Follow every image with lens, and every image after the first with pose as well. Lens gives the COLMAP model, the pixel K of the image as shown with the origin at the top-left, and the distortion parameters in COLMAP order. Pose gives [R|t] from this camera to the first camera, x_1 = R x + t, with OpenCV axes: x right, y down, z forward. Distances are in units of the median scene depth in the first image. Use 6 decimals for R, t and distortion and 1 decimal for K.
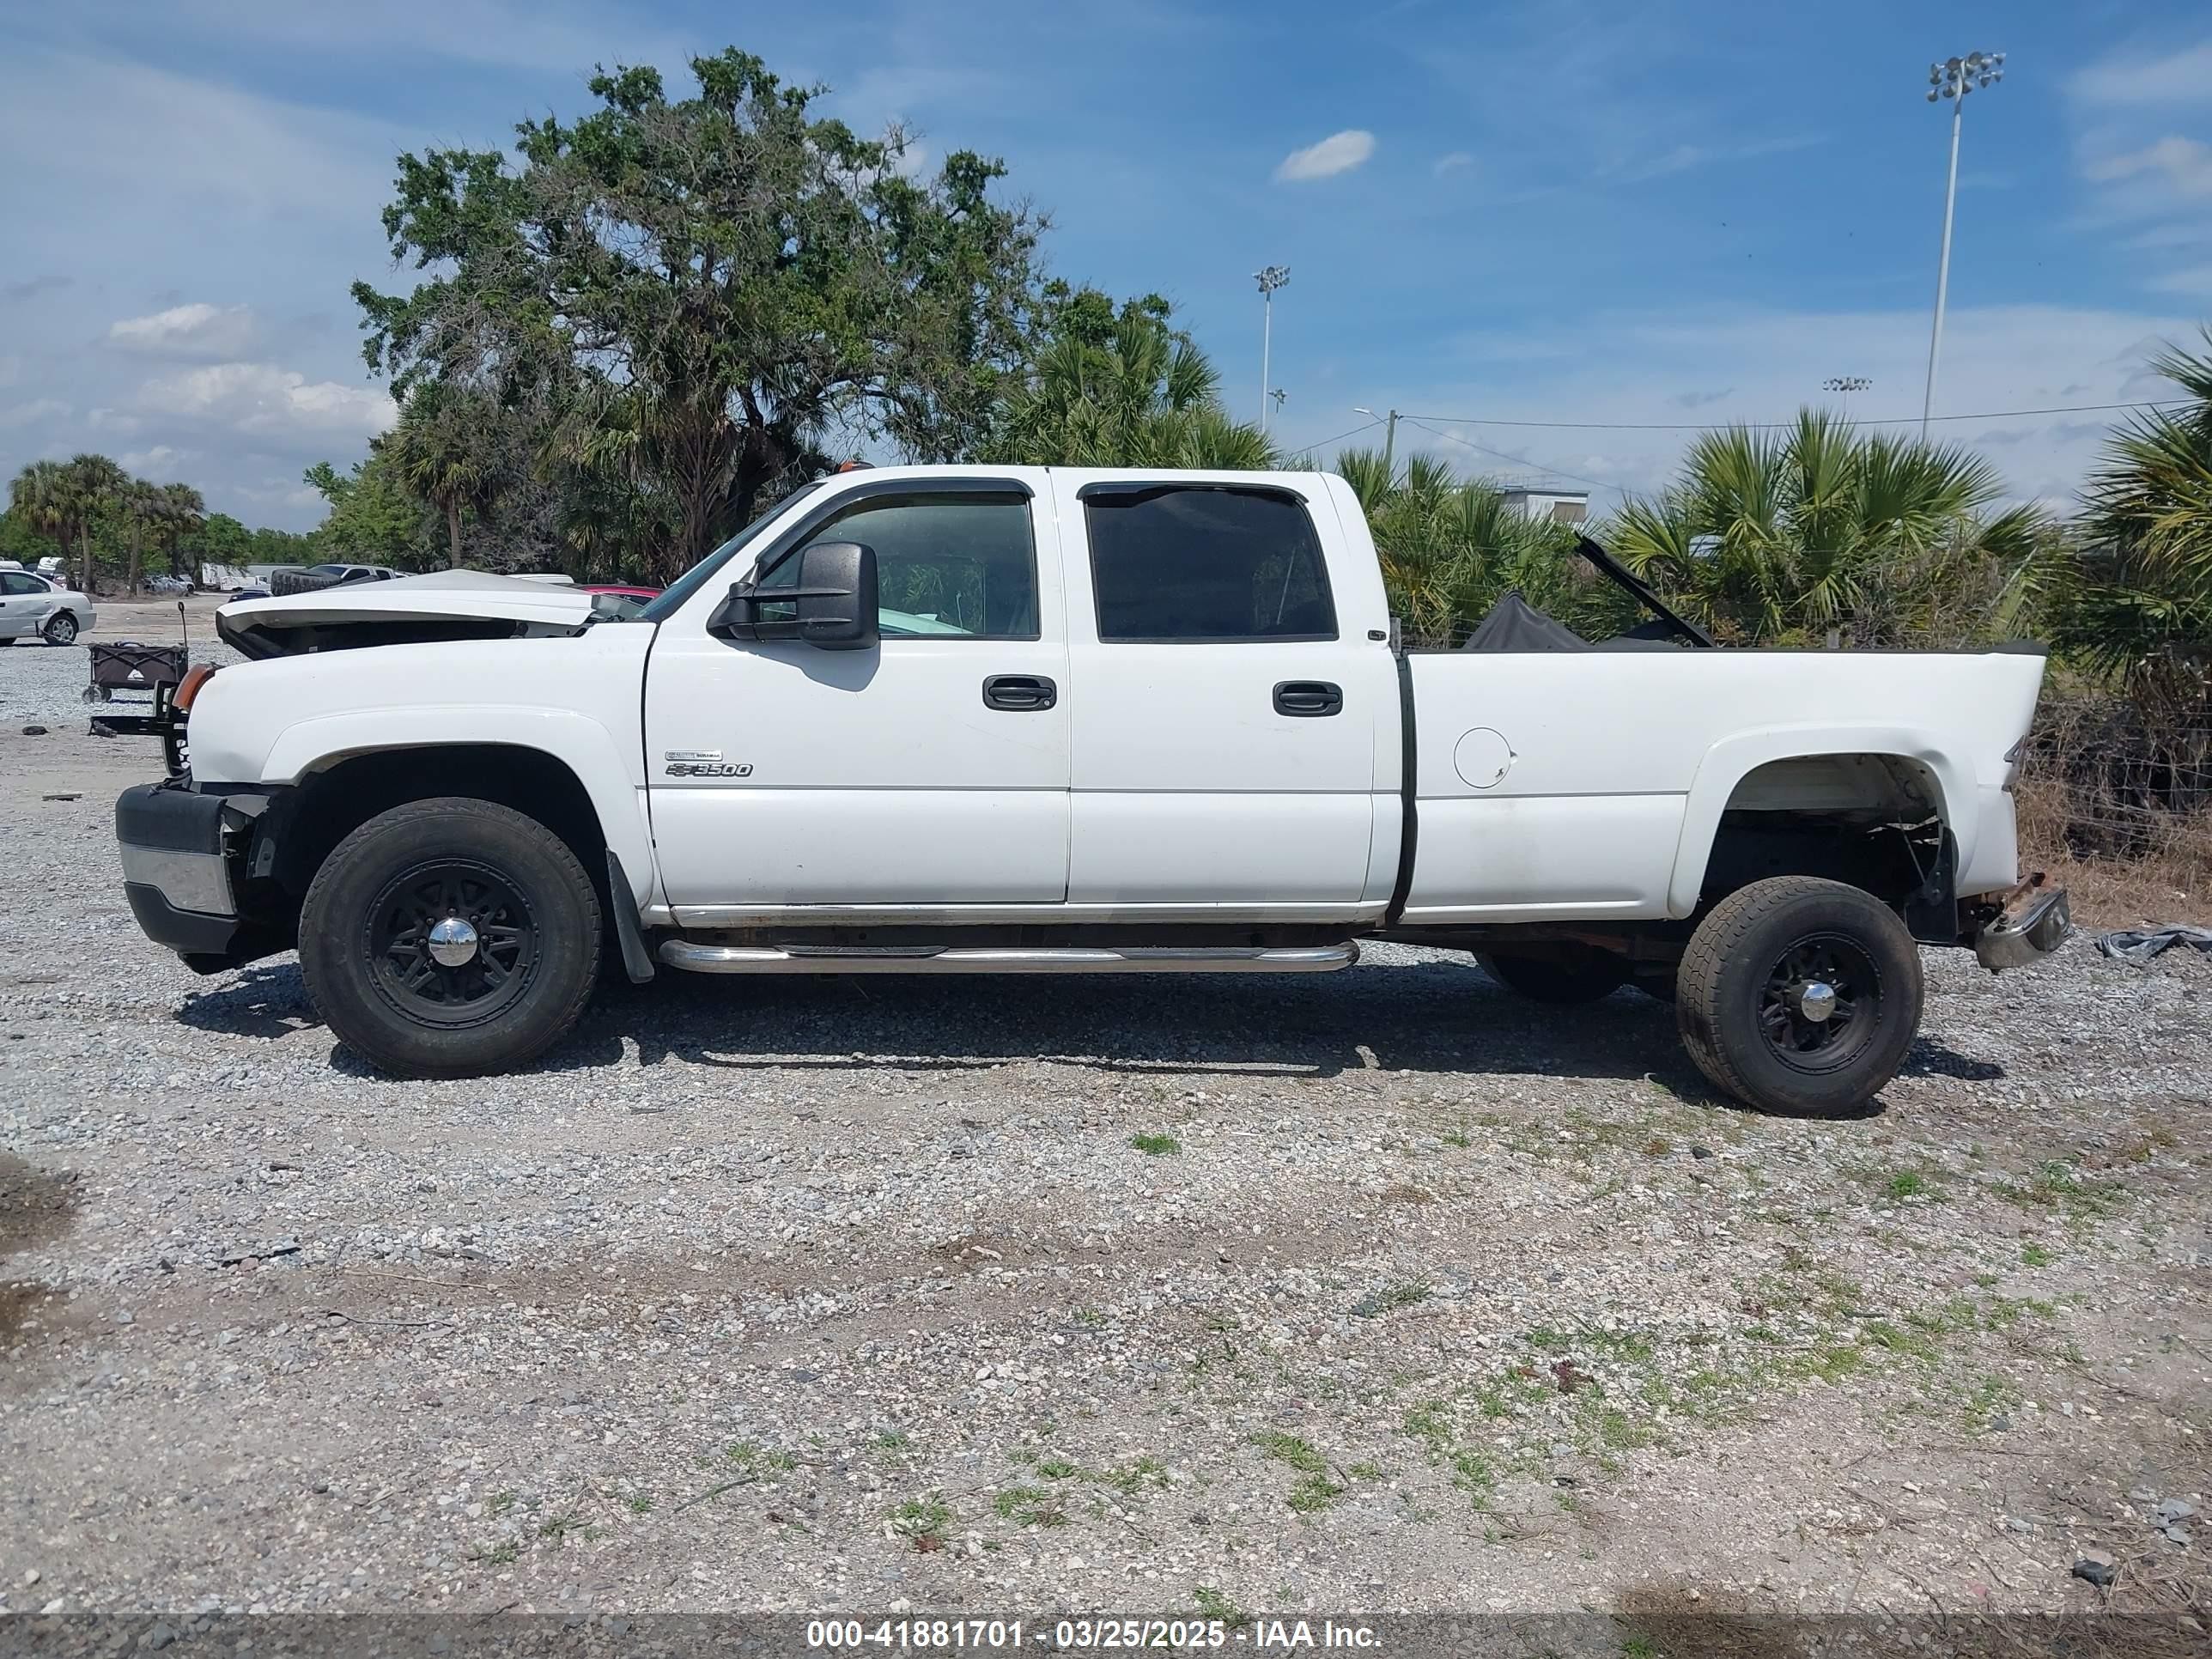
lens RADIAL K [[1728.3, 0, 1086.6], [0, 1728.3, 836.4], [0, 0, 1]] dist [-0.005436, 0.004616]
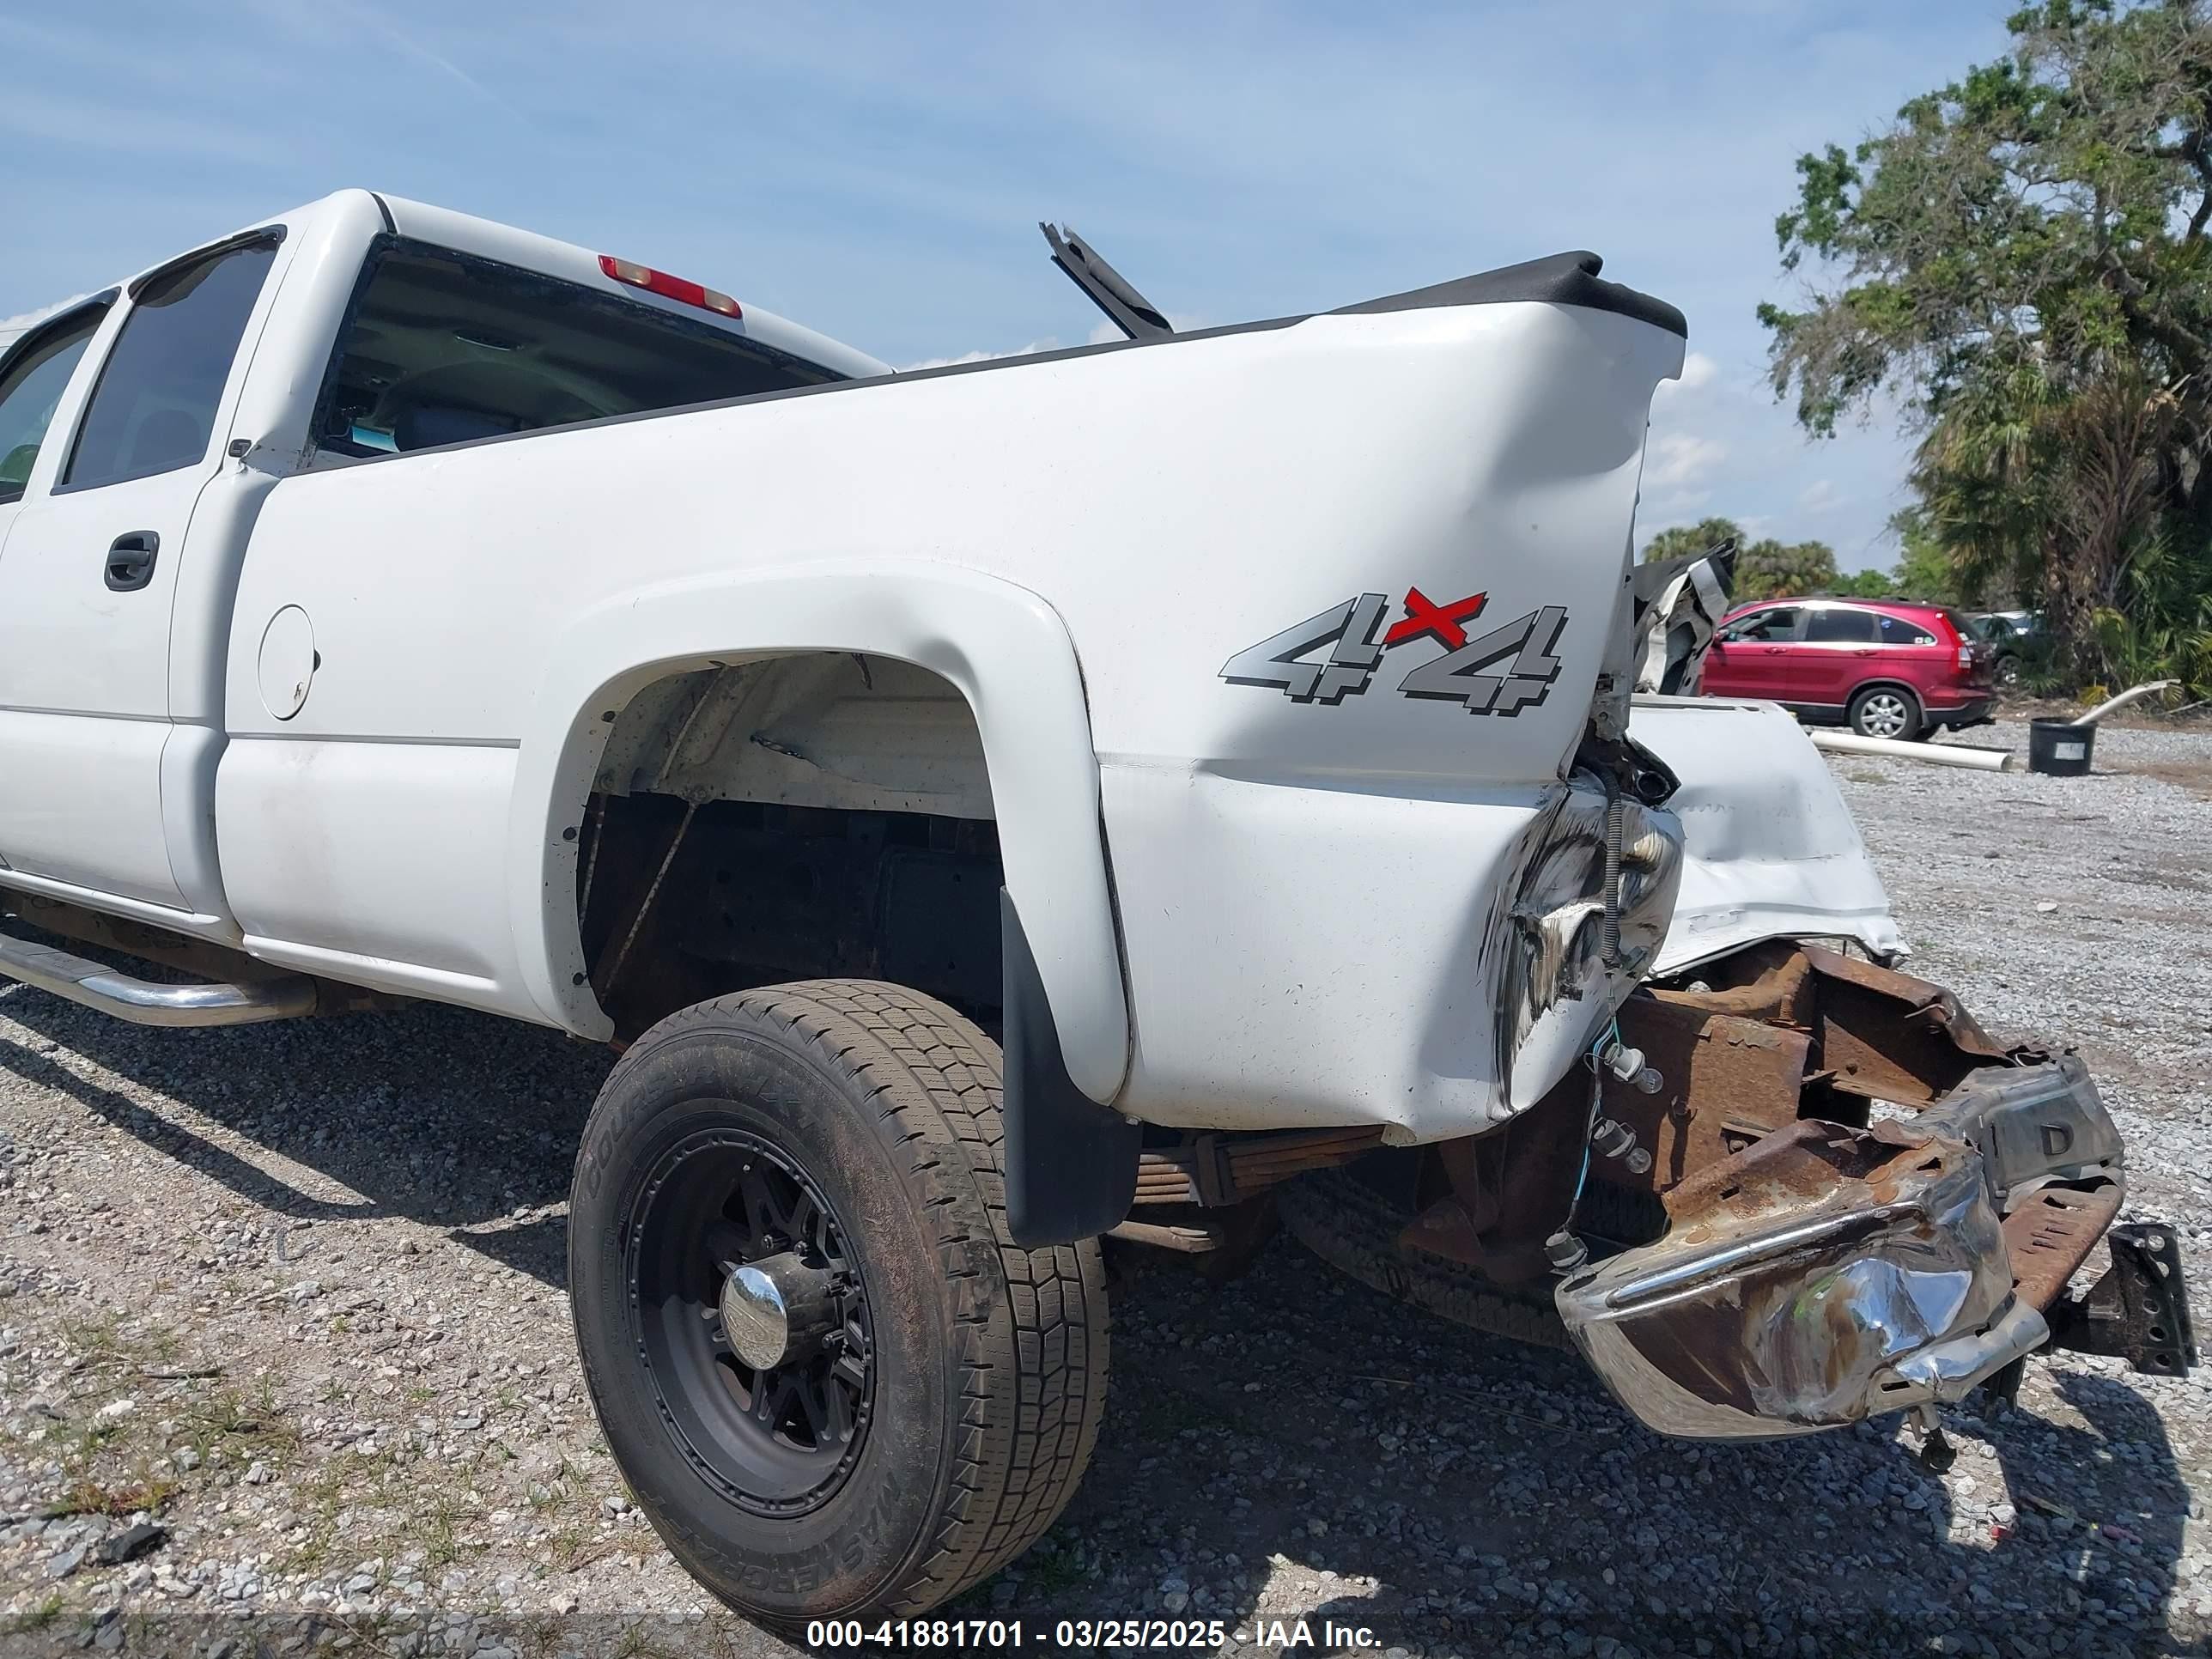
lens RADIAL K [[1728.3, 0, 1086.6], [0, 1728.3, 836.4], [0, 0, 1]] dist [-0.005436, 0.004616]
pose [[0.598913, 0.067840, -0.797936, 0.139488], [-0.096004, 0.995302, 0.012562, -0.003896], [0.795039, 0.069082, 0.602612, 0.153846]]
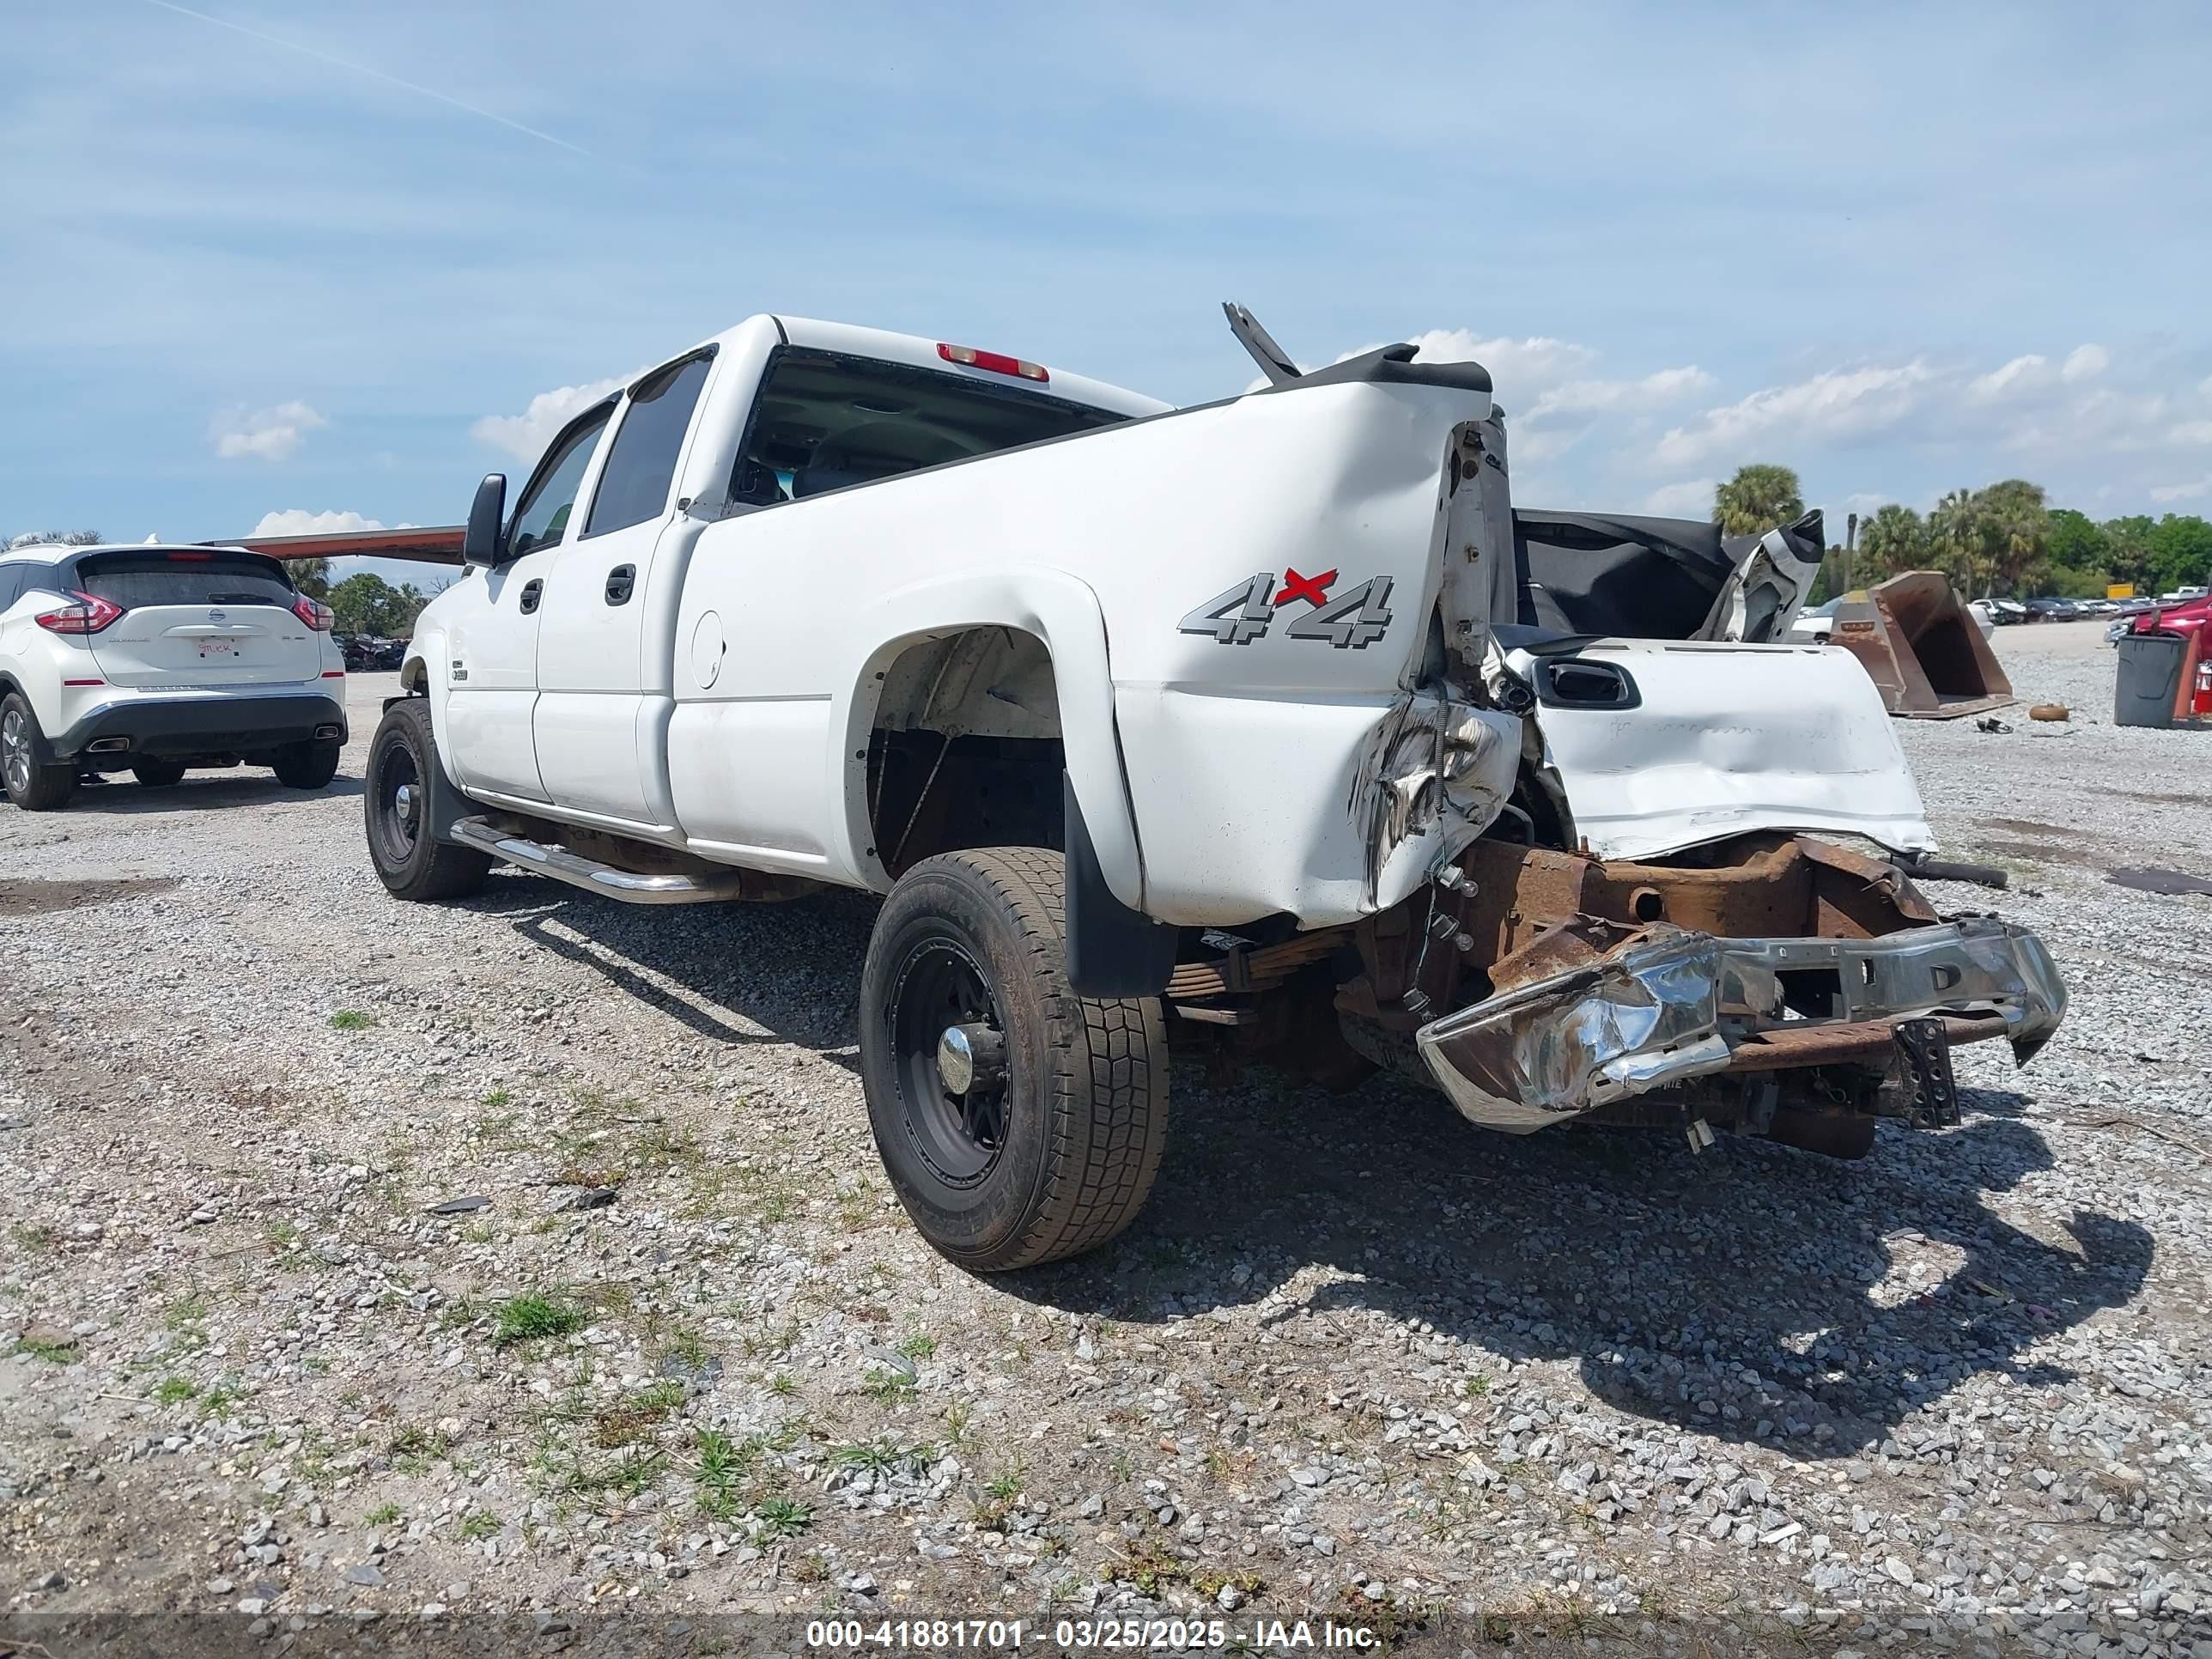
lens RADIAL K [[1683.7, 0, 1106.0], [0, 1683.7, 829.5], [0, 0, 1]] dist [0.098903, -0.204902]
pose [[0.365270, 0.066459, -0.928526, 0.175671], [-0.086594, 0.995549, 0.037192, -0.001496], [0.926866, 0.066819, 0.369399, 0.155558]]
